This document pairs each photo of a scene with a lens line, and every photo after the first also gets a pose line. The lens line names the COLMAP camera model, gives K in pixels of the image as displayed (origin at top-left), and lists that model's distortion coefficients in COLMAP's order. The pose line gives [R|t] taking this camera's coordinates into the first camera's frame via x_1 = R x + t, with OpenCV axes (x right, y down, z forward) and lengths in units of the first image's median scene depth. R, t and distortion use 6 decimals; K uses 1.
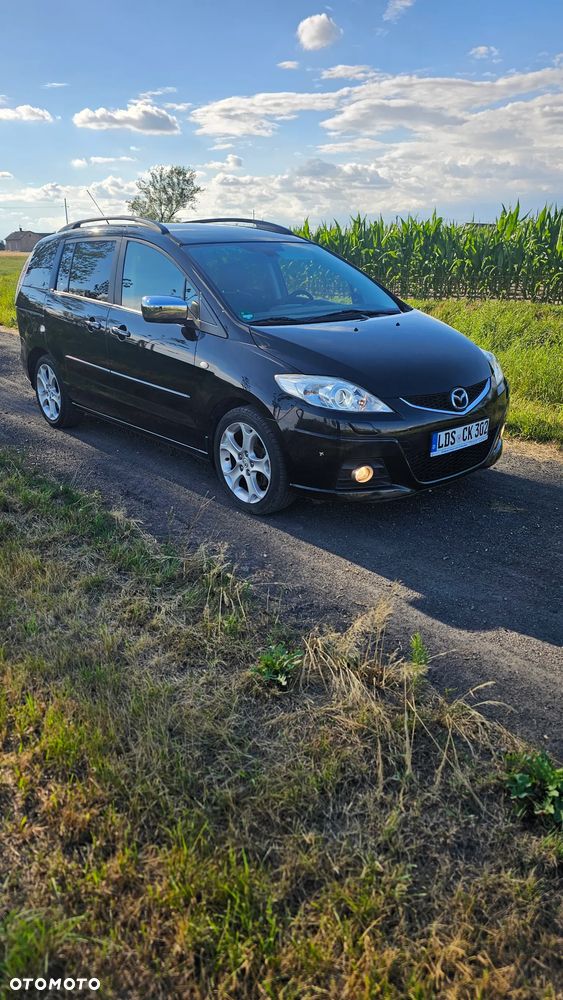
lens RADIAL K [[676.9, 0, 278.3], [0, 676.9, 501.7], [0, 0, 1]] dist [0.035726, -0.033434]
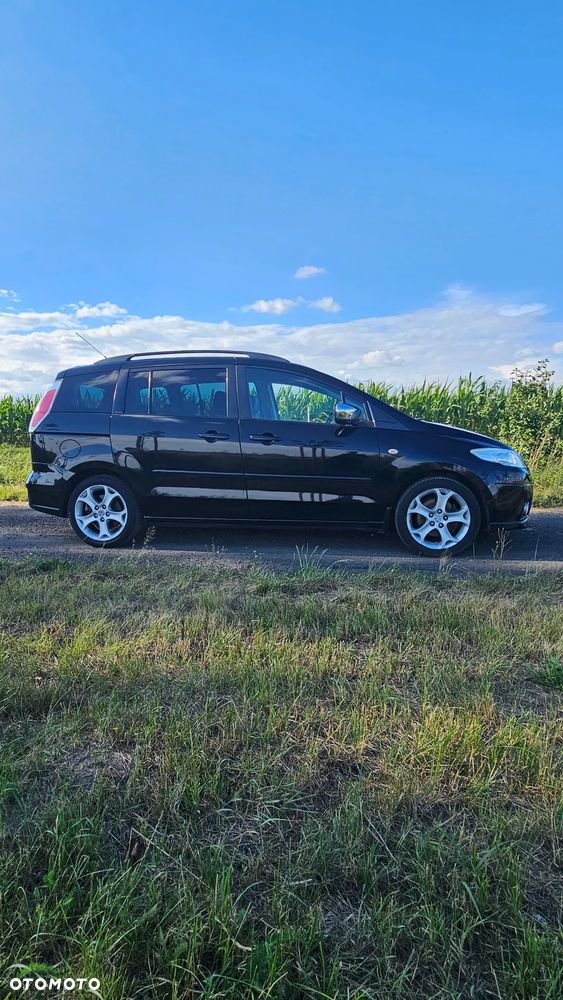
lens RADIAL K [[523.5, 0, 286.8], [0, 523.5, 501.0], [0, 0, 1]] dist [-0.013841, 0.000808]
pose [[0.747930, -0.087814, 0.657943, -0.808837], [0.231345, 0.963546, -0.134383, -0.017657], [-0.622158, 0.252721, 0.740980, 0.340952]]
